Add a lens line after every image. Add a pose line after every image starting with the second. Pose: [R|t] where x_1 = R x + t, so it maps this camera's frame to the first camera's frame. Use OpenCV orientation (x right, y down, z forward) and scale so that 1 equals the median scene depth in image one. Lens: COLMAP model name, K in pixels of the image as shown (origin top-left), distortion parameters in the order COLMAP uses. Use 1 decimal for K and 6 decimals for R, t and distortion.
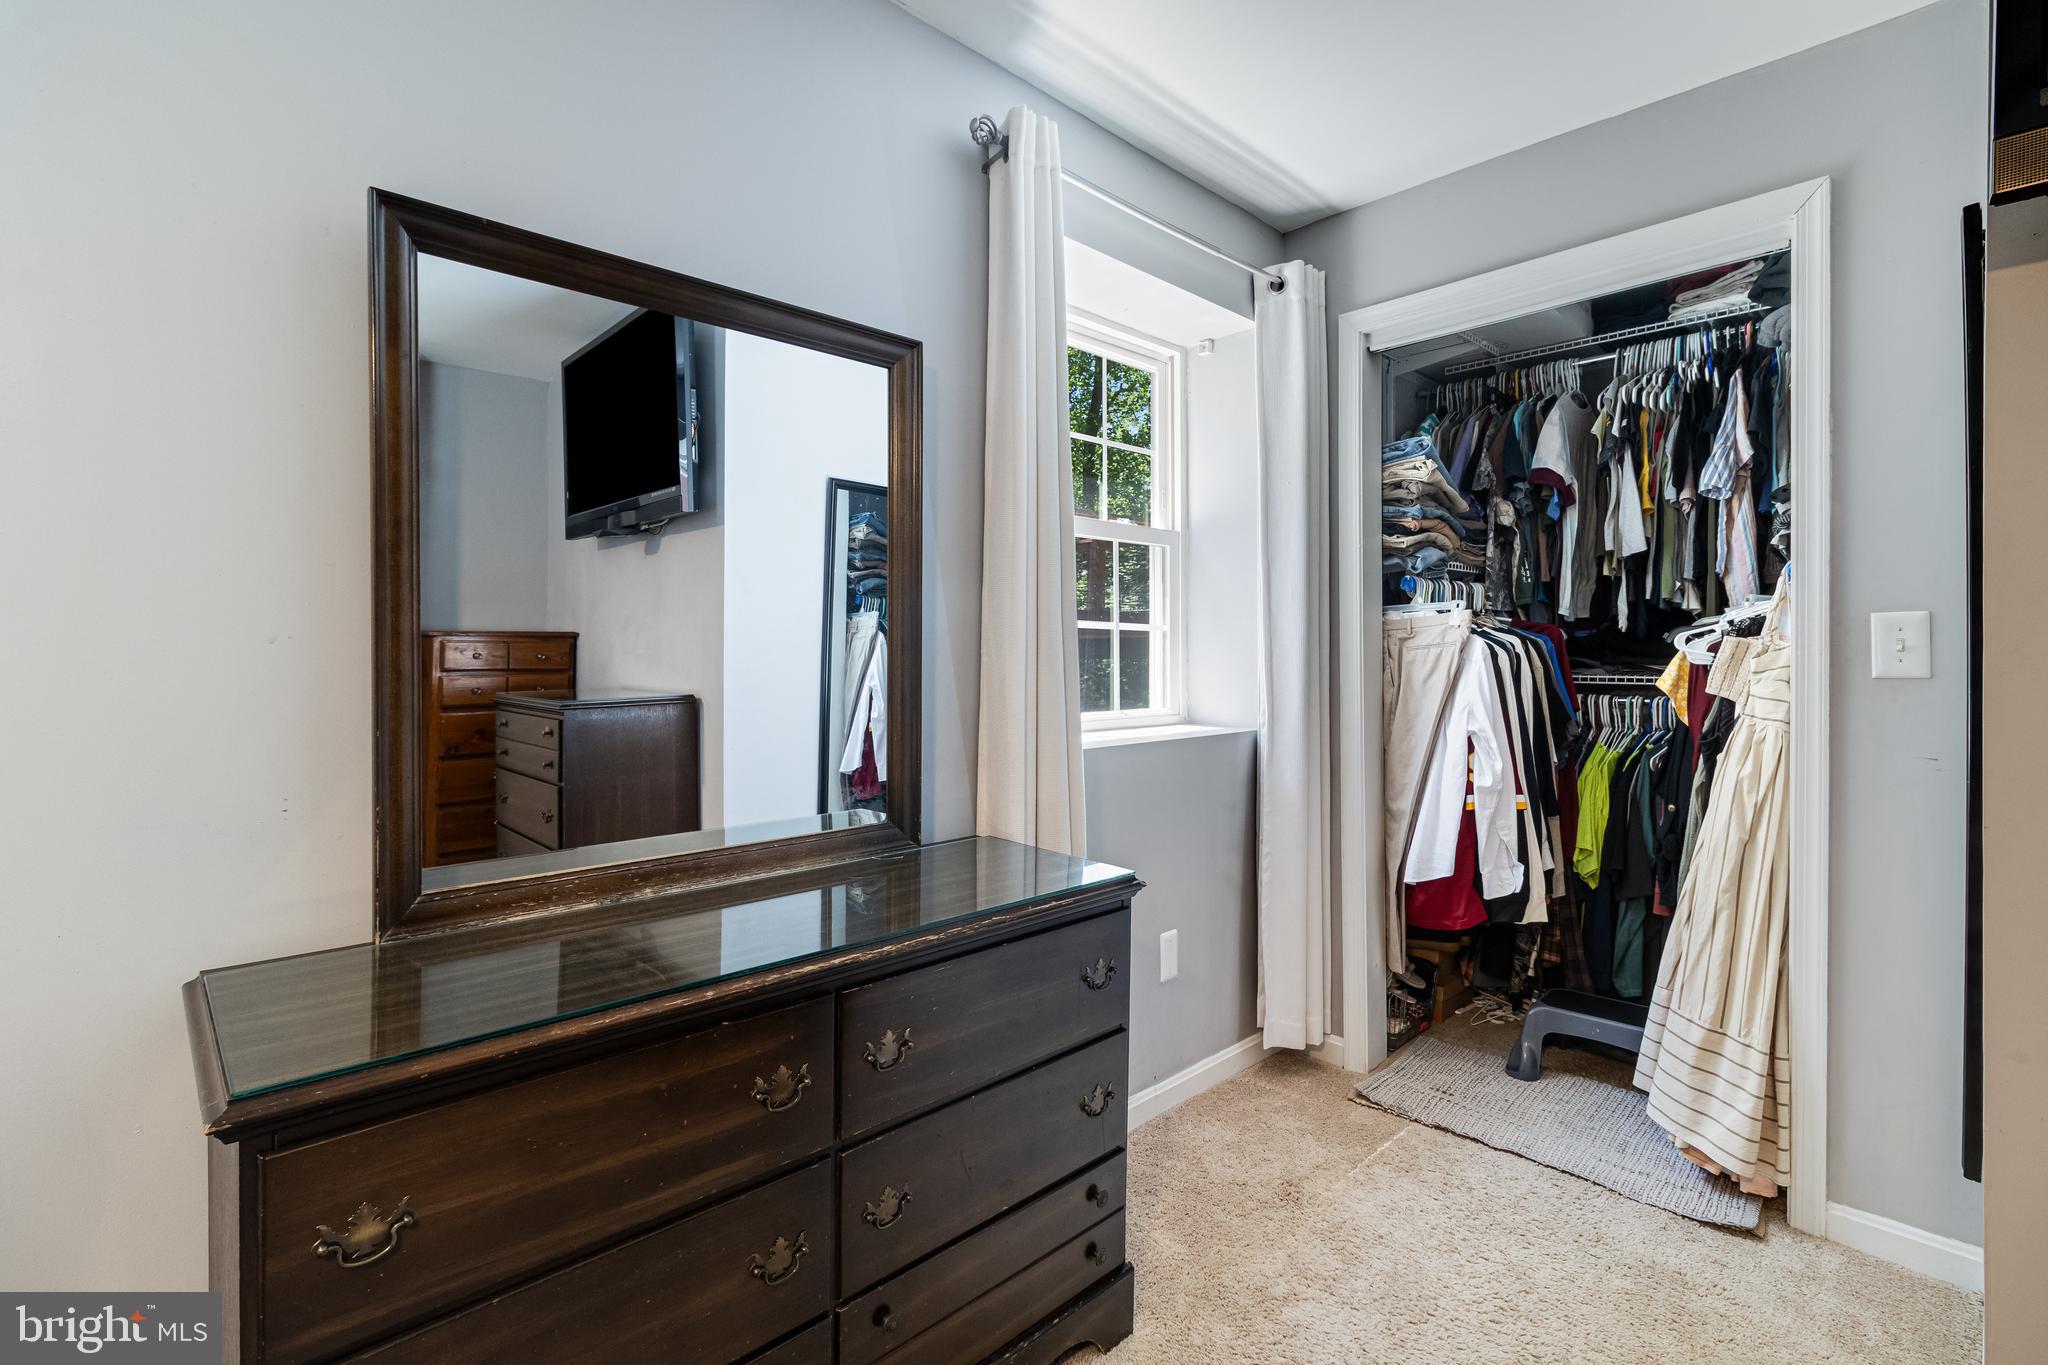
lens RADIAL K [[949.8, 0, 1034.0], [0, 949.8, 667.2], [0, 0, 1]] dist [0.004670, -0.000256]
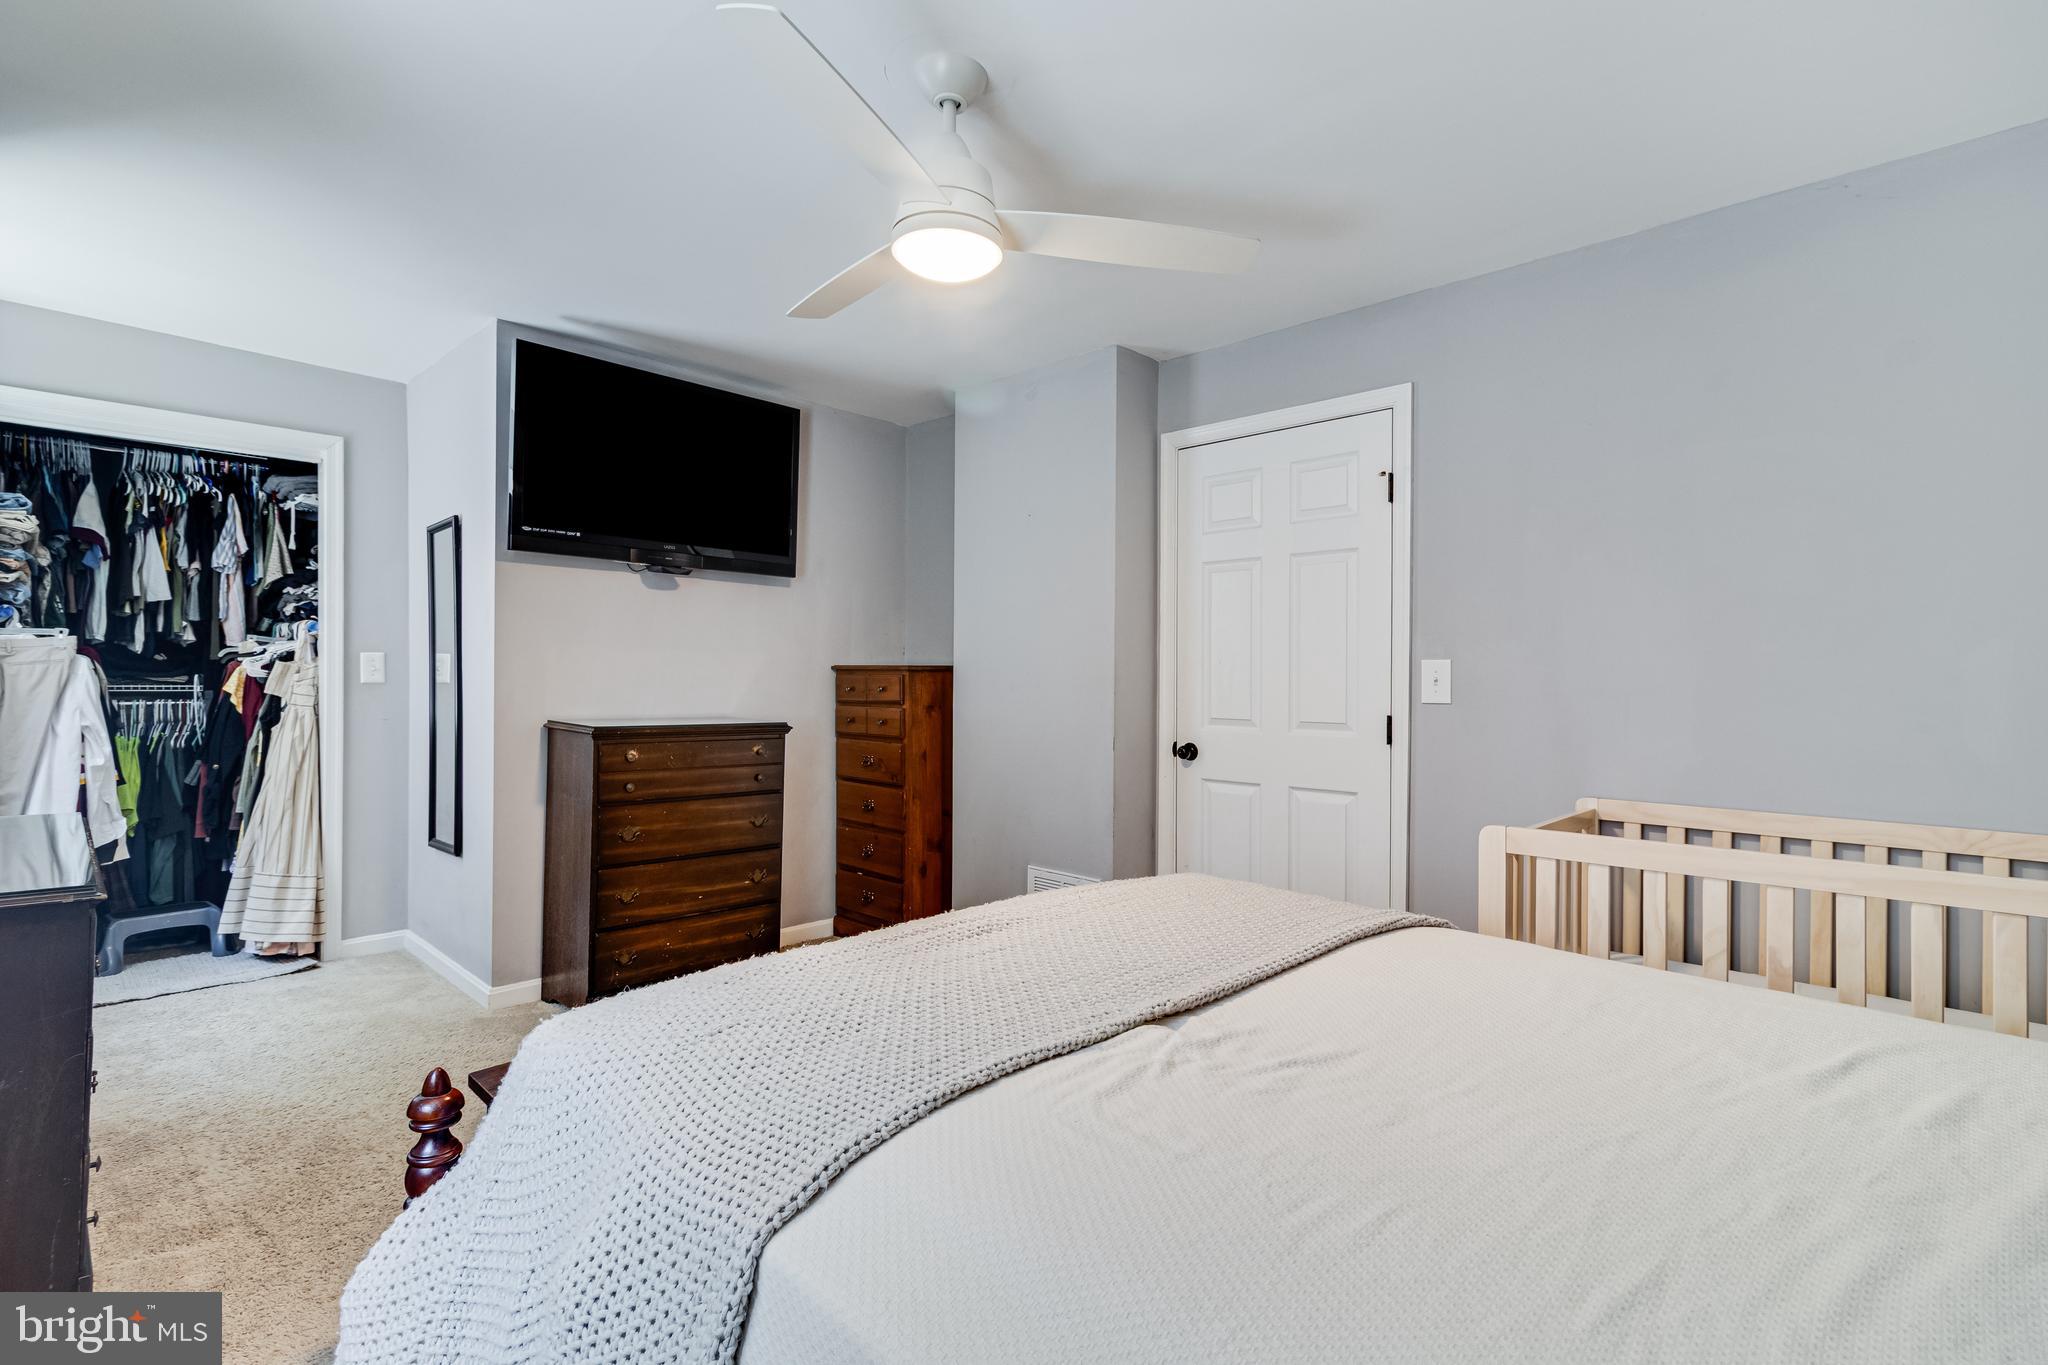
lens RADIAL K [[949.8, 0, 1034.0], [0, 949.8, 667.2], [0, 0, 1]] dist [0.004670, -0.000256]
pose [[-0.034827, 0.011722, 0.999325, -0.901938], [0.004770, 0.999922, -0.011563, 0.005421], [-0.999382, 0.004364, -0.034880, -0.292604]]
